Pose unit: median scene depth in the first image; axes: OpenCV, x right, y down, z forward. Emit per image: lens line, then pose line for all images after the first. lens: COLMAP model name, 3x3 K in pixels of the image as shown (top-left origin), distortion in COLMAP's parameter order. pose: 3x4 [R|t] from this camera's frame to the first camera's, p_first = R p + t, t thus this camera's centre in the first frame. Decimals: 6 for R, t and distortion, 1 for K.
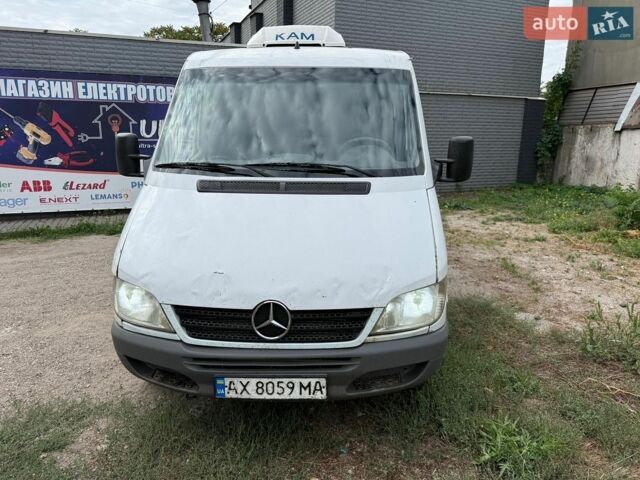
lens RADIAL K [[461.4, 0, 349.1], [0, 461.4, 238.4], [0, 0, 1]] dist [0.086730, -0.124967]
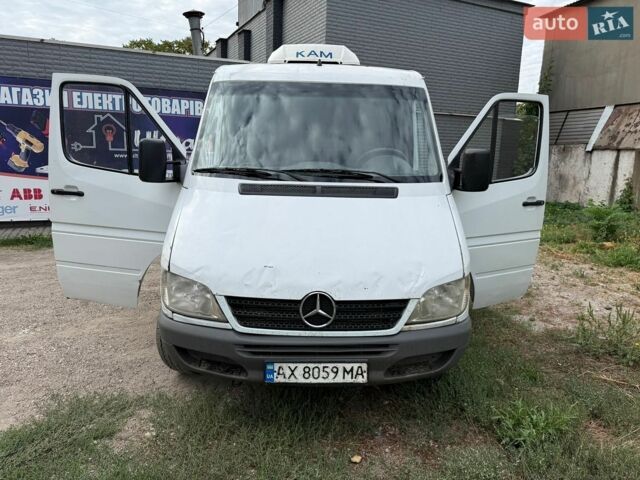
lens RADIAL K [[461.4, 0, 349.1], [0, 461.4, 238.4], [0, 0, 1]] dist [0.086730, -0.124967]
pose [[0.997971, 0.007768, 0.063202, -0.108392], [-0.005527, 0.999352, -0.035568, 0.030562], [-0.063438, 0.035146, 0.997367, -0.064884]]
